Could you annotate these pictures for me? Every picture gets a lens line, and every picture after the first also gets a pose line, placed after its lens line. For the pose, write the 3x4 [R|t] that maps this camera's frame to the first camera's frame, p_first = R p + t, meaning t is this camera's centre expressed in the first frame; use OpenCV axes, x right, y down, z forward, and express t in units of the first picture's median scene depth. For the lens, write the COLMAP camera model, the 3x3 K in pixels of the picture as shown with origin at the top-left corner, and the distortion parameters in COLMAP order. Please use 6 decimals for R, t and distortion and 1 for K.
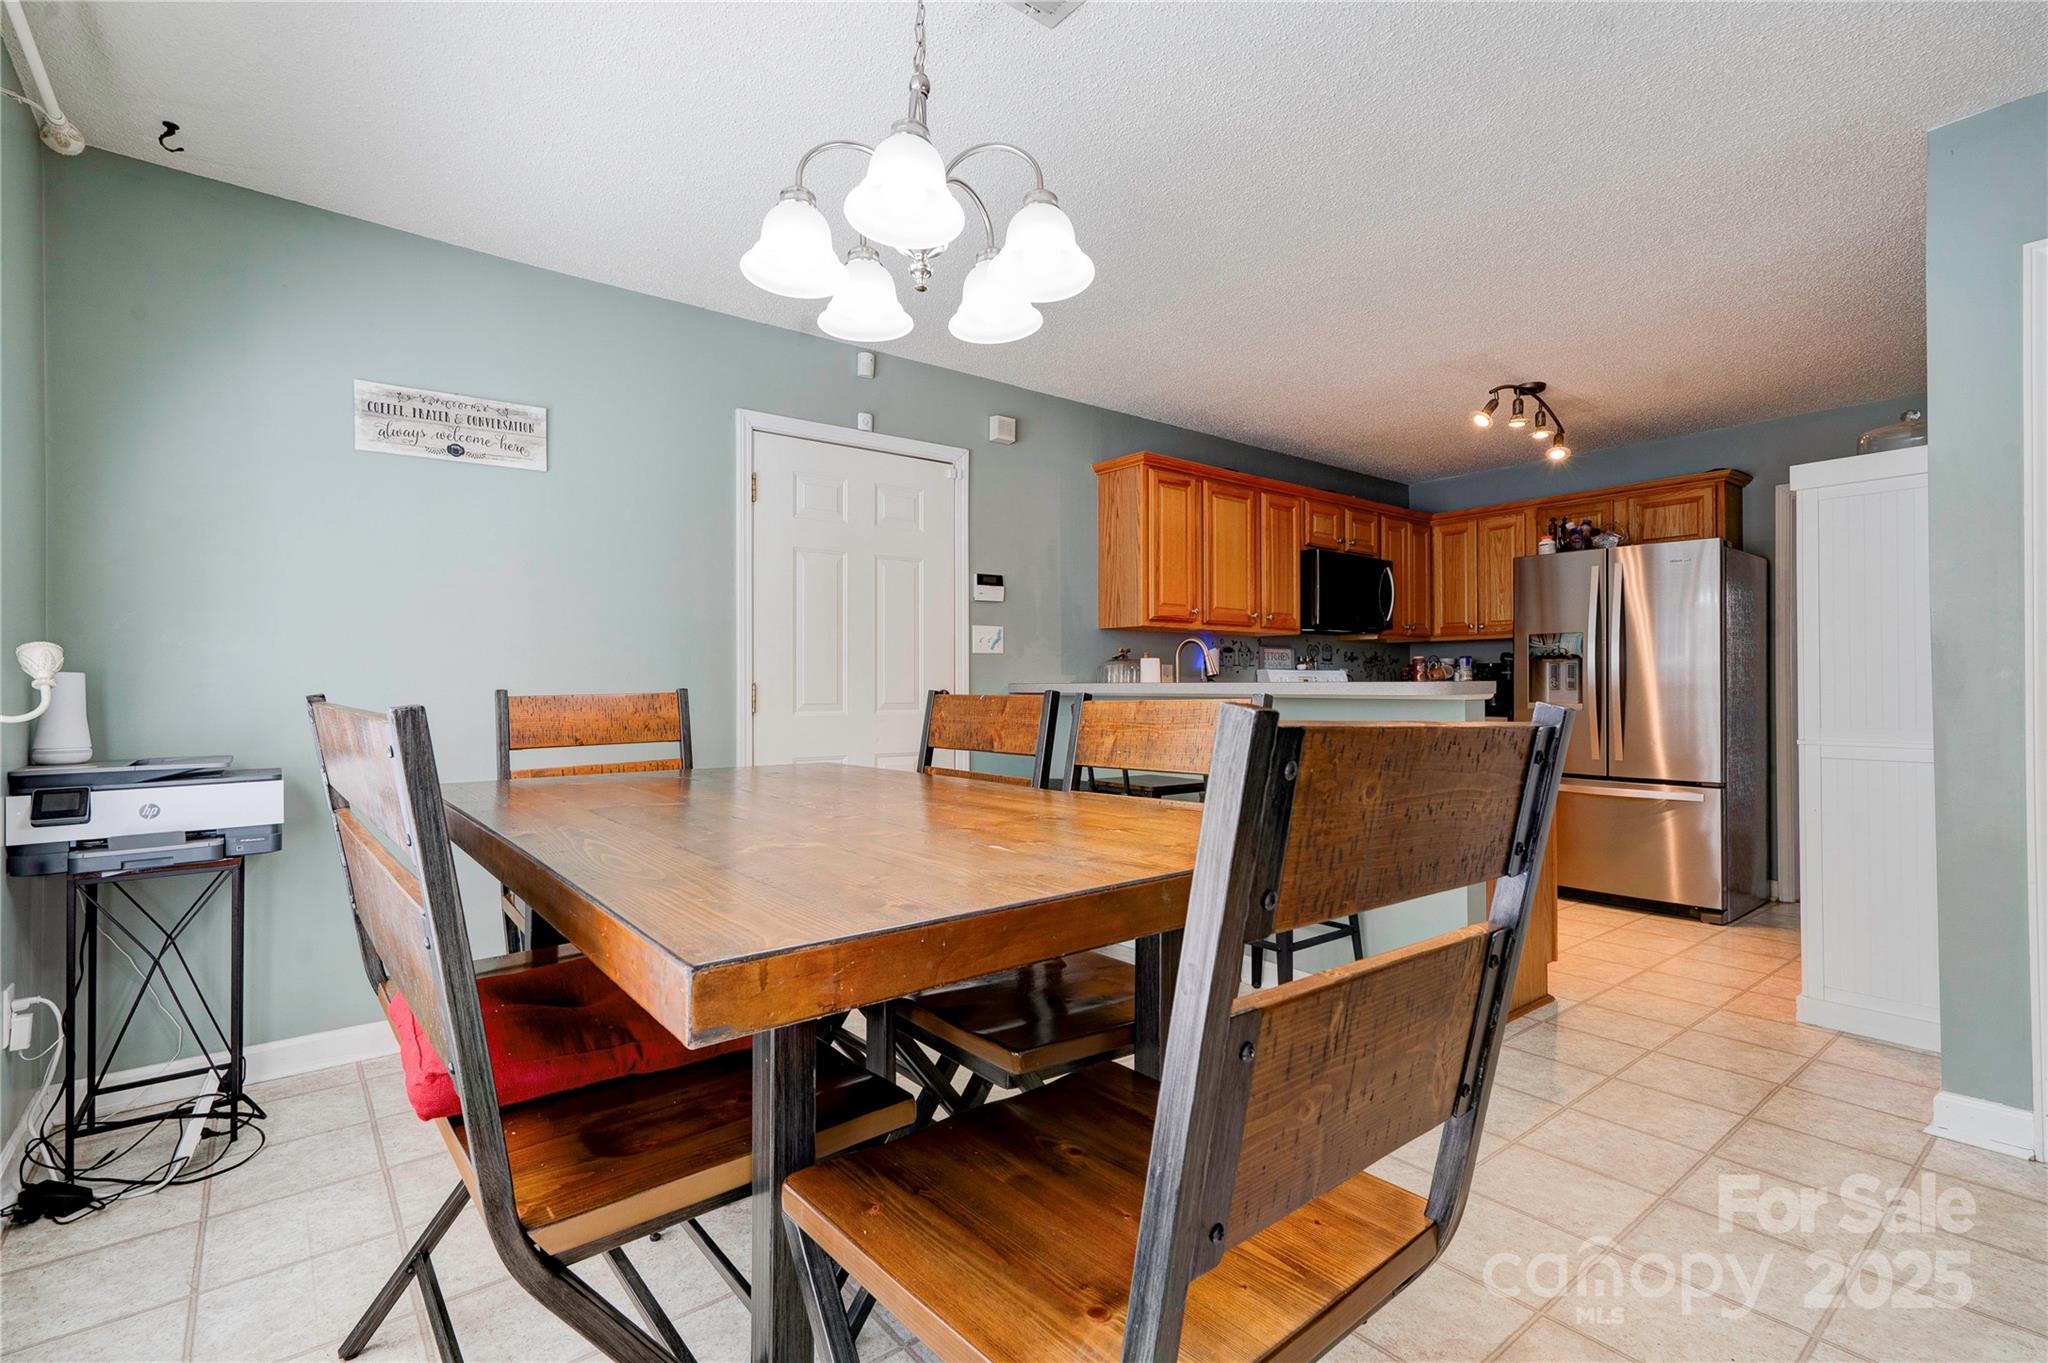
lens RADIAL K [[945.6, 0, 1011.1], [0, 945.6, 681.1], [0, 0, 1]] dist [-0.004348, 0.012940]
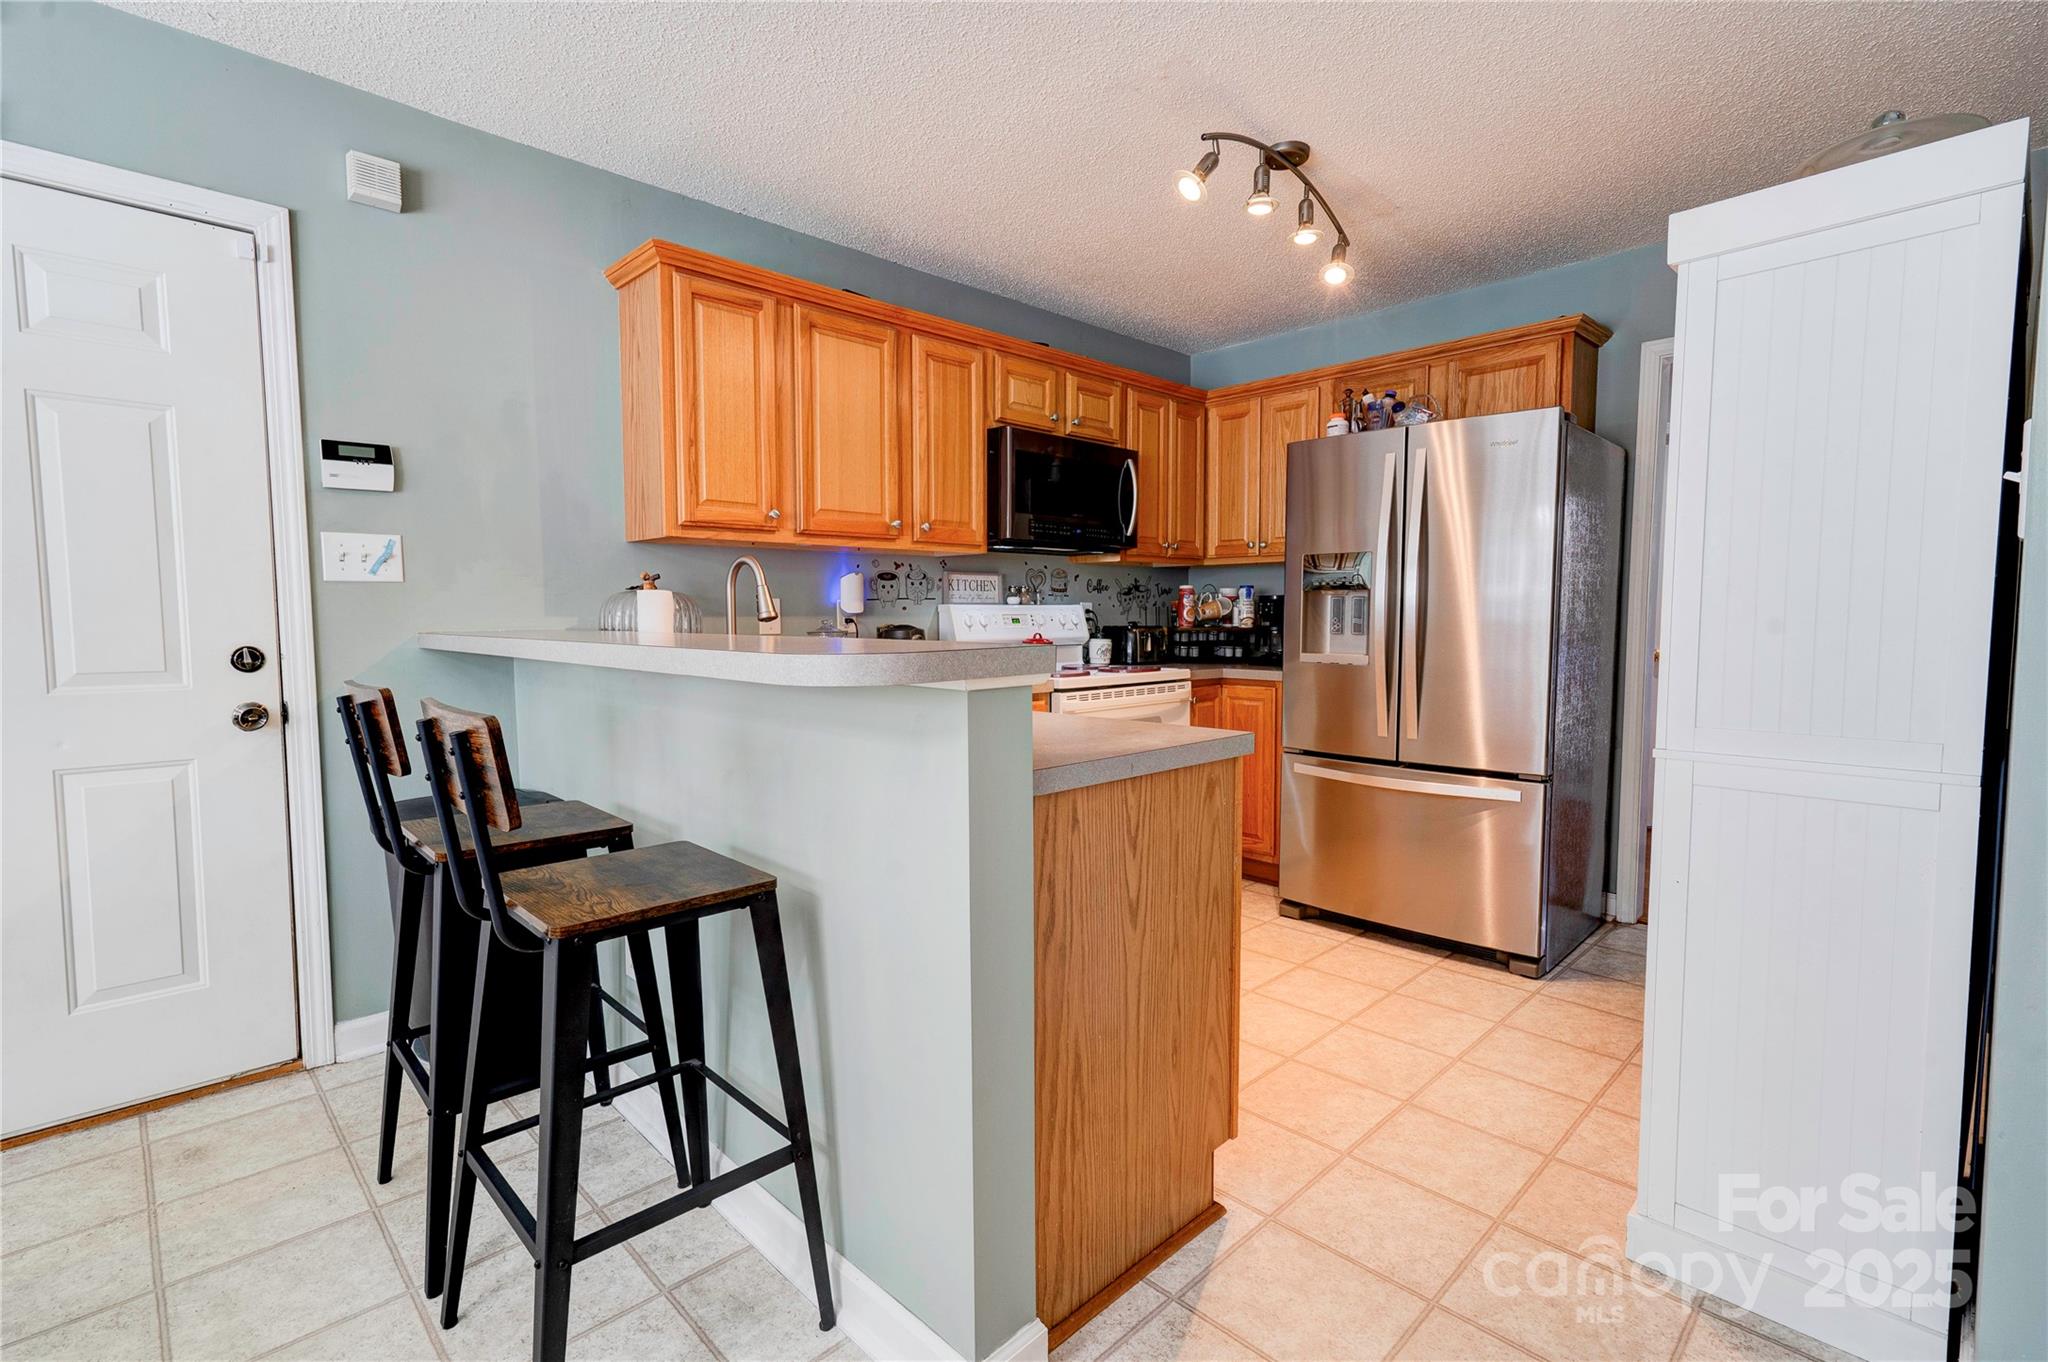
lens RADIAL K [[948.2, 0, 1003.1], [0, 948.2, 683.2], [0, 0, 1]] dist [-0.017836, 0.018412]
pose [[0.995727, -0.008266, 0.091971, 0.280685], [0.001018, 0.996908, 0.078573, -0.010729], [-0.092336, -0.078144, 0.992657, 0.344686]]
